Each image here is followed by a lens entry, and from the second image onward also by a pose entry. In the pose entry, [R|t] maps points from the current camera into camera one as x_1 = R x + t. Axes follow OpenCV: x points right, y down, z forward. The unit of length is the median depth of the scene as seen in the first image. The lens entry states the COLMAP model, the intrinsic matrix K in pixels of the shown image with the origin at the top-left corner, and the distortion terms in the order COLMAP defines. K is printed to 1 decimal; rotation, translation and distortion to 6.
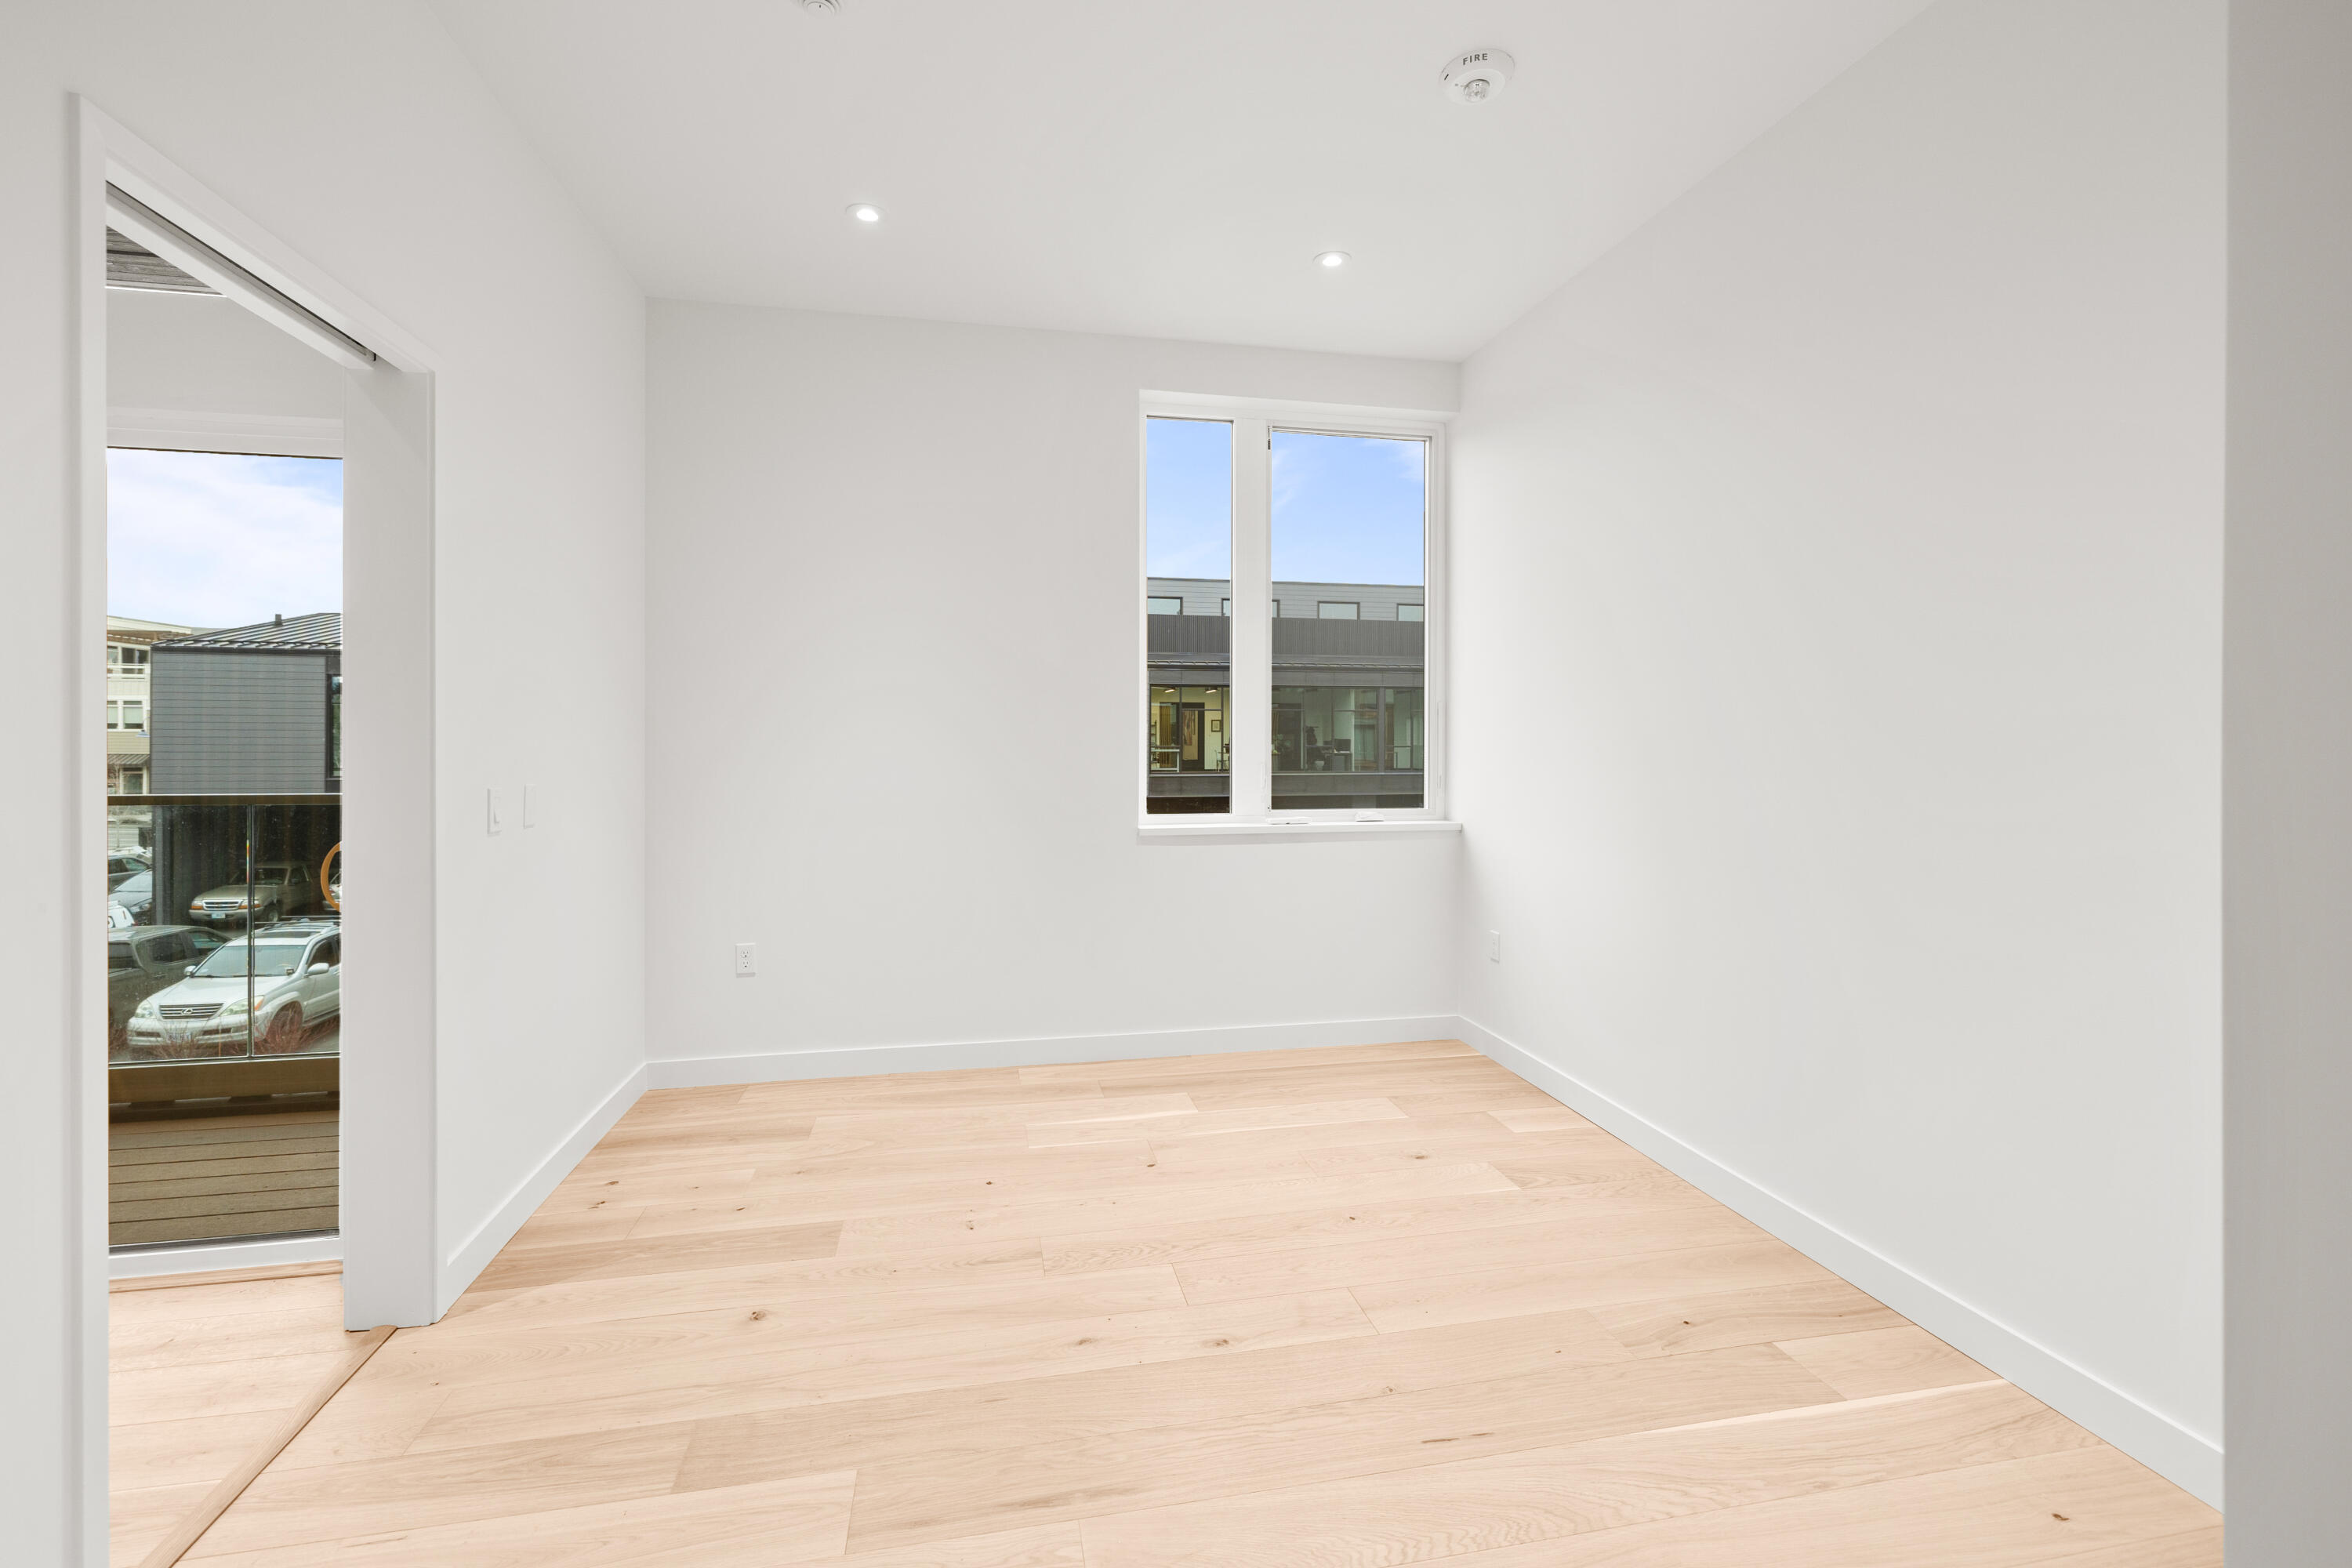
lens RADIAL K [[997.5, 0, 1169.4], [0, 997.5, 763.9], [0, 0, 1]] dist [-0.000049, 0.000031]
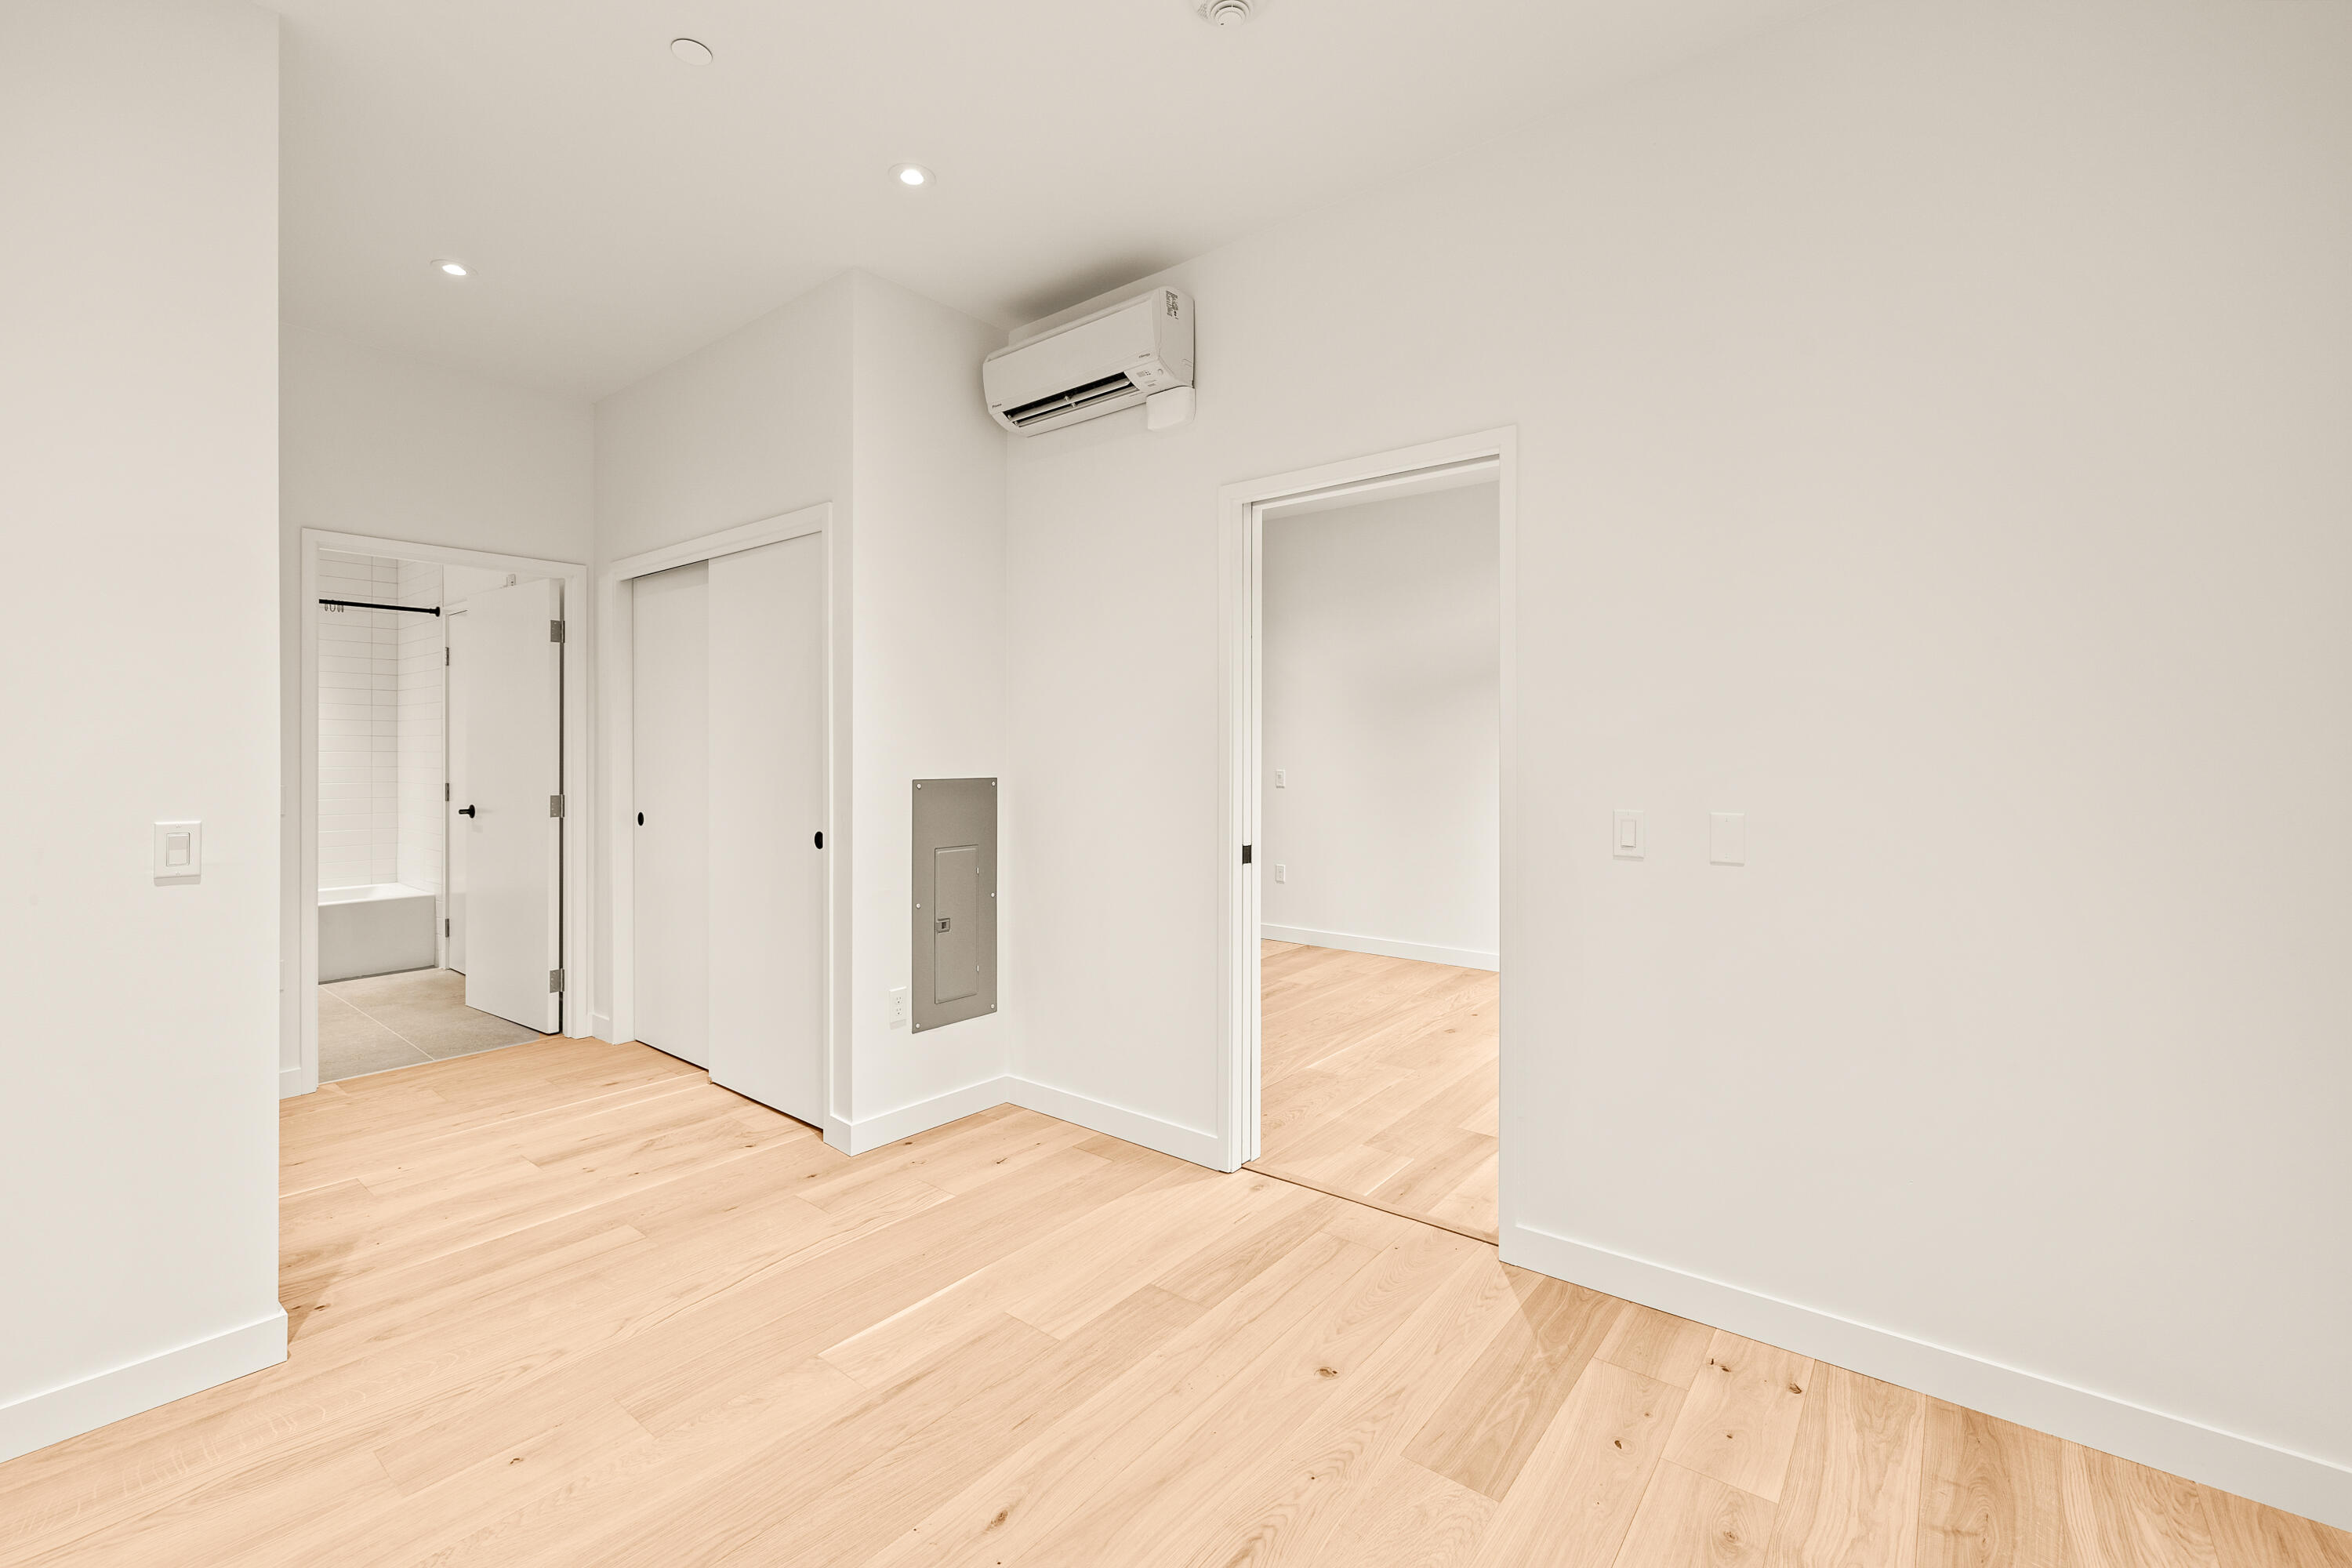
lens RADIAL K [[997.5, 0, 1169.4], [0, 997.5, 763.9], [0, 0, 1]] dist [-0.000049, 0.000031]
pose [[-0.766729, 0.000787, -0.641971, 0.321207], [-0.019364, 0.999516, 0.024353, -0.043312], [0.641679, 0.031104, -0.766342, 1.680632]]
